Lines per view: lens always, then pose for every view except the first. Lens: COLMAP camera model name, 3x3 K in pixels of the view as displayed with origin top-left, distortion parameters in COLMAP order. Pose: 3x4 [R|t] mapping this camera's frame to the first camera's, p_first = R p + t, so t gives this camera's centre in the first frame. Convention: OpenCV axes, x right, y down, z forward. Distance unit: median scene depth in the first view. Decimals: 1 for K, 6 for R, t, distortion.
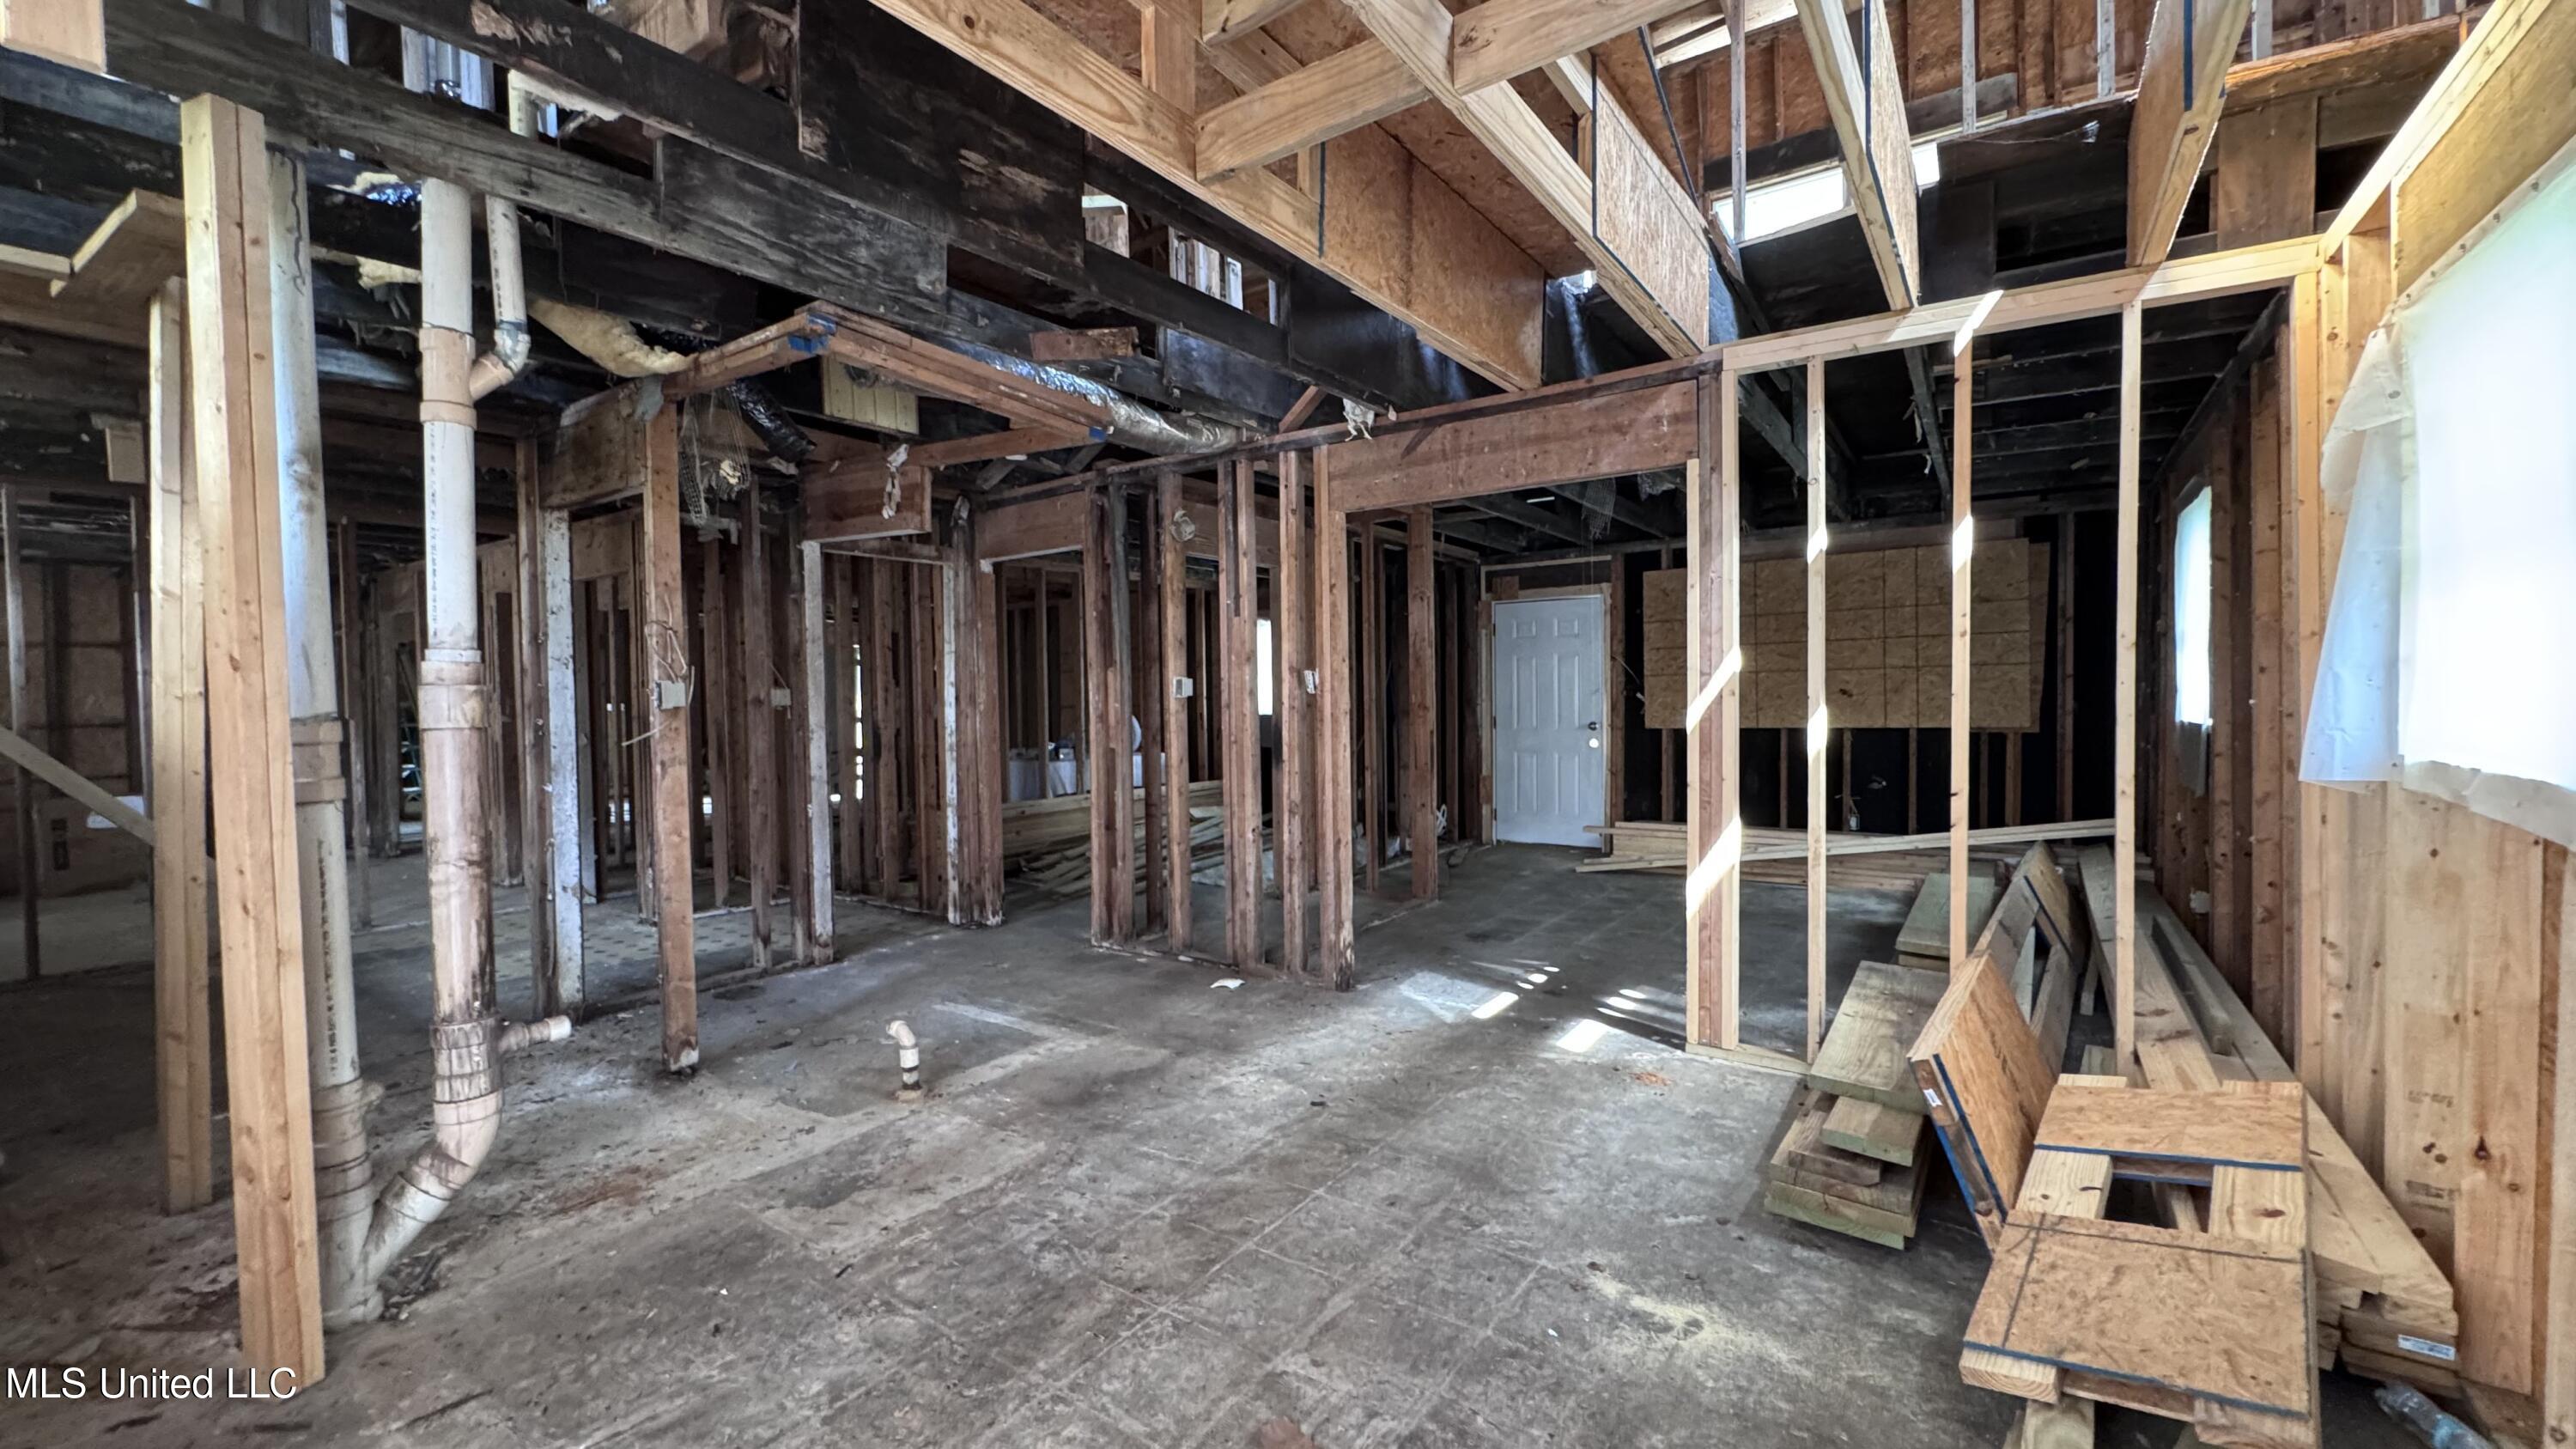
lens RADIAL K [[1042.6, 0, 1286.9], [0, 1042.6, 722.3], [0, 0, 1]] dist [-0.002975, -0.000059]
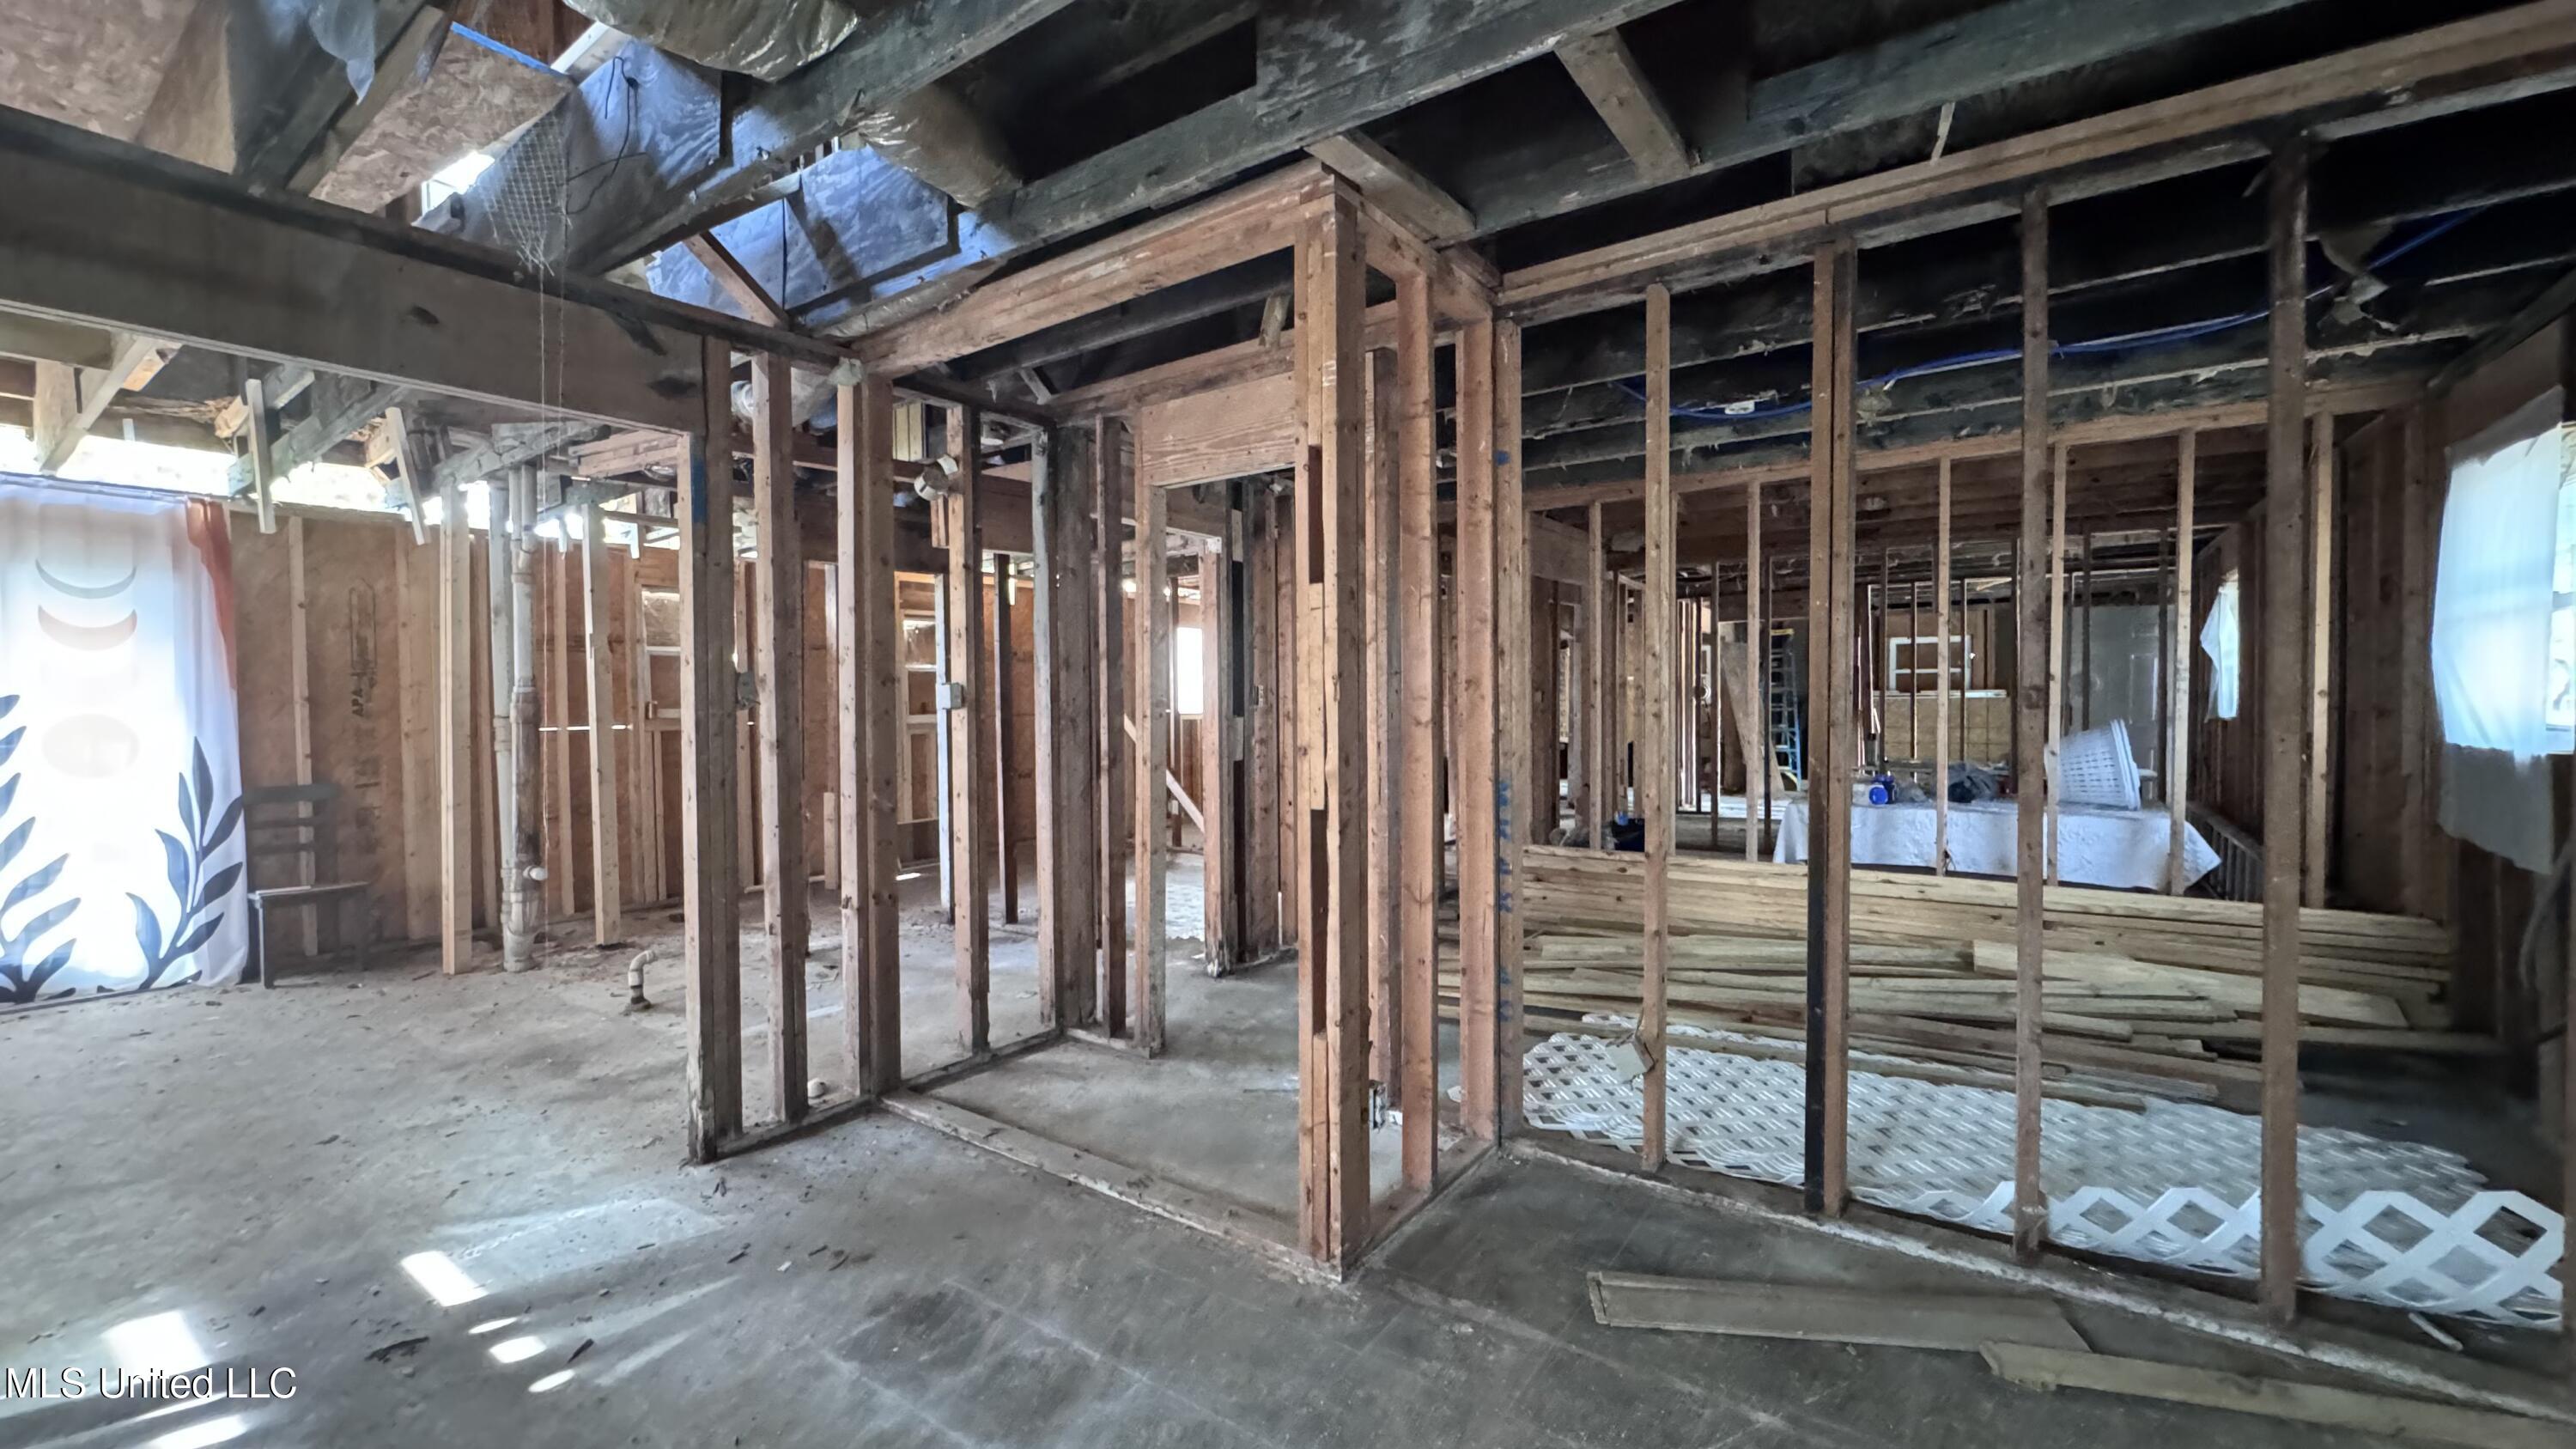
lens RADIAL K [[1042.6, 0, 1287.1], [0, 1042.6, 722.1], [0, 0, 1]] dist [-0.002975, -0.000059]
pose [[-0.017816, 0.042187, -0.998951, 0.744273], [-0.018219, 0.998930, 0.042511, -0.061123], [0.999675, 0.018957, -0.017028, 1.468123]]
